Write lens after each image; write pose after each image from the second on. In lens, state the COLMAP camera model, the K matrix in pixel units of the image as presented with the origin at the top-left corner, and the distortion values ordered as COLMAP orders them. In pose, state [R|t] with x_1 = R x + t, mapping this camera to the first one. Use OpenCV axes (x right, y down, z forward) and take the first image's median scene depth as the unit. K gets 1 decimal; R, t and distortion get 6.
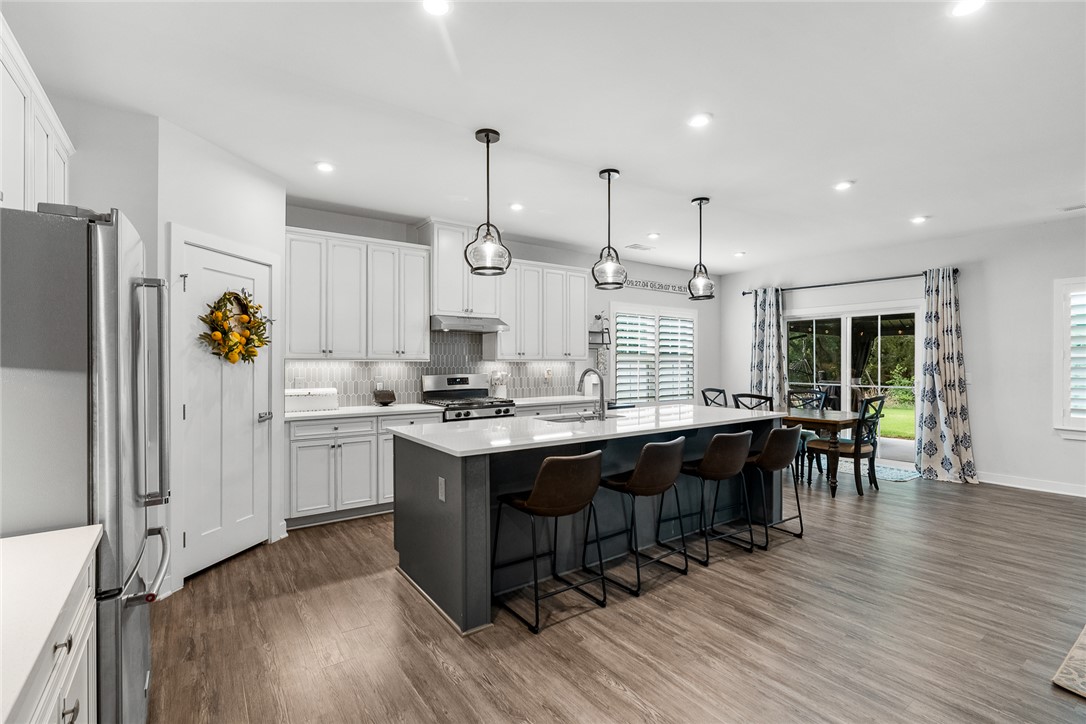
lens RADIAL K [[494.3, 0, 544.7], [0, 494.3, 360.8], [0, 0, 1]] dist [-0.006290, -0.000017]
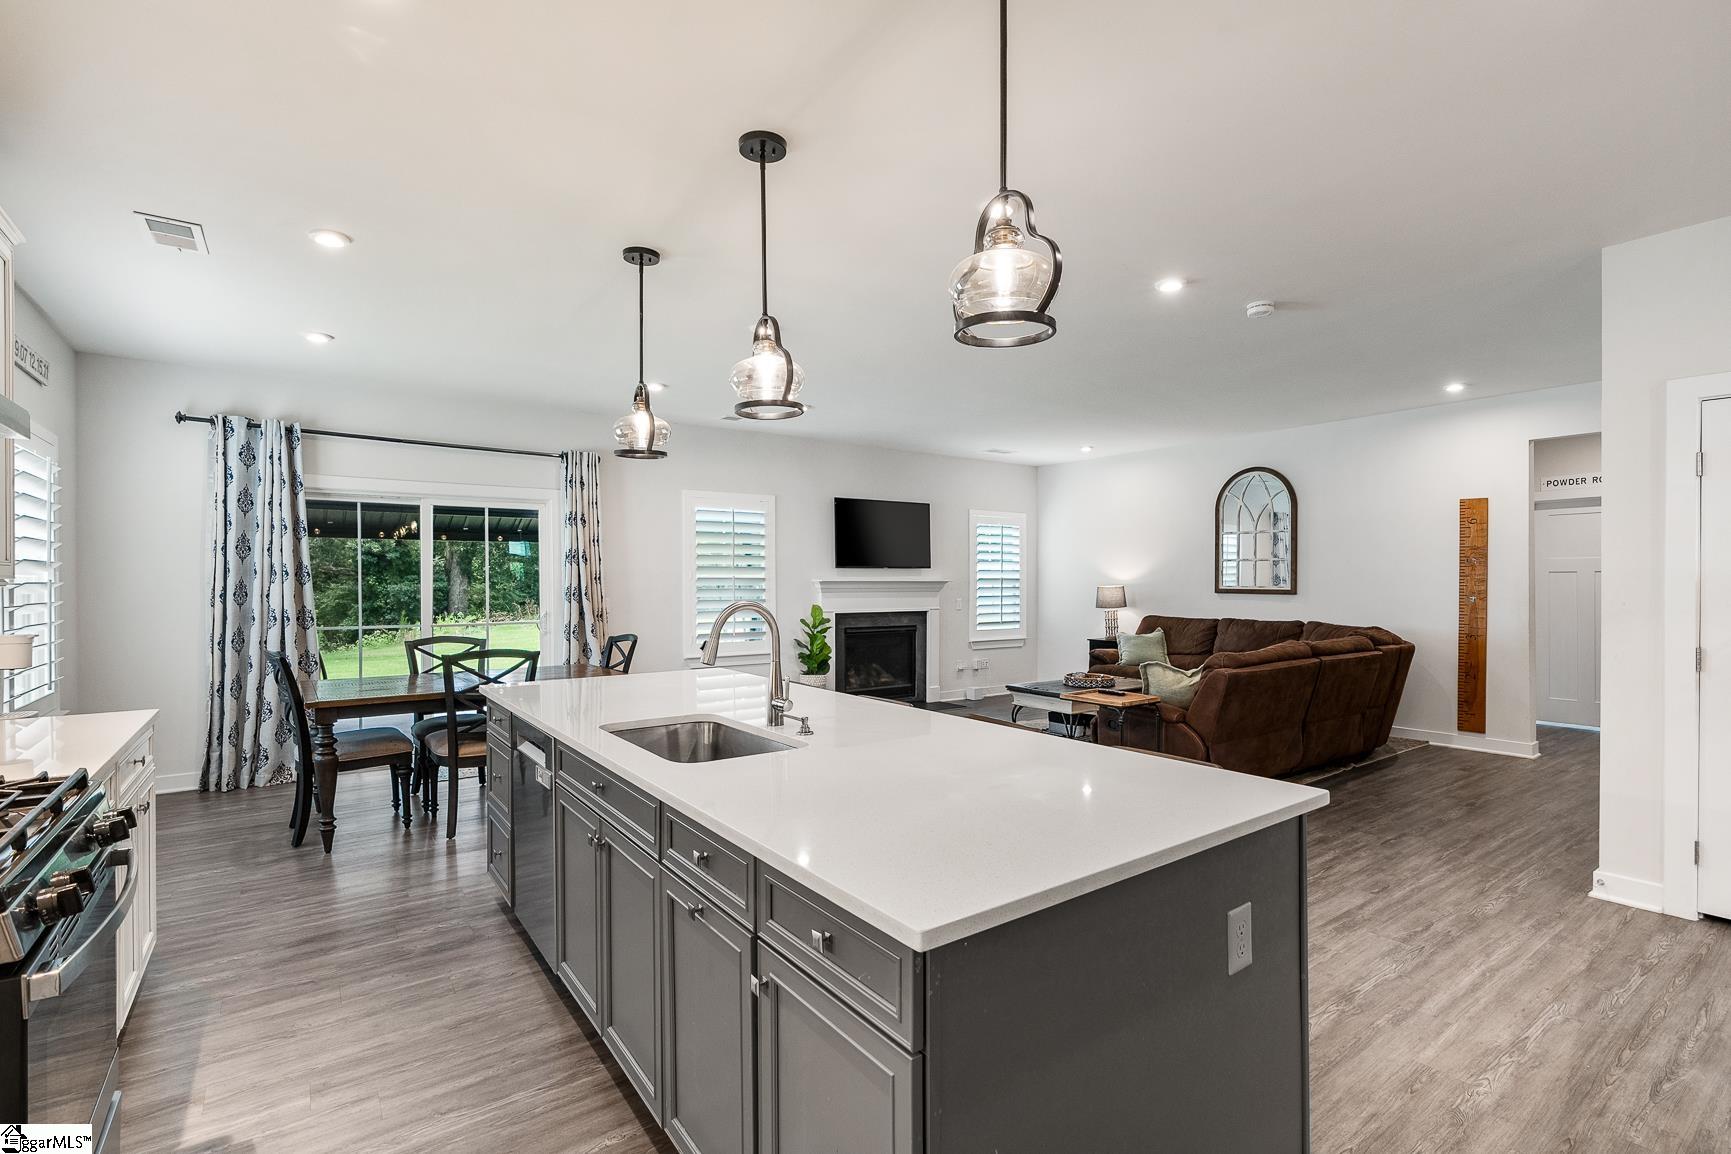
lens RADIAL K [[787.9, 0, 870.0], [0, 787.9, 580.8], [0, 0, 1]] dist [-0.006290, -0.000017]
pose [[-0.031283, -0.000826, 0.999510, -0.309930], [0.002610, 0.999996, 0.000908, -0.000630], [-0.999507, 0.002638, -0.031281, 0.535264]]
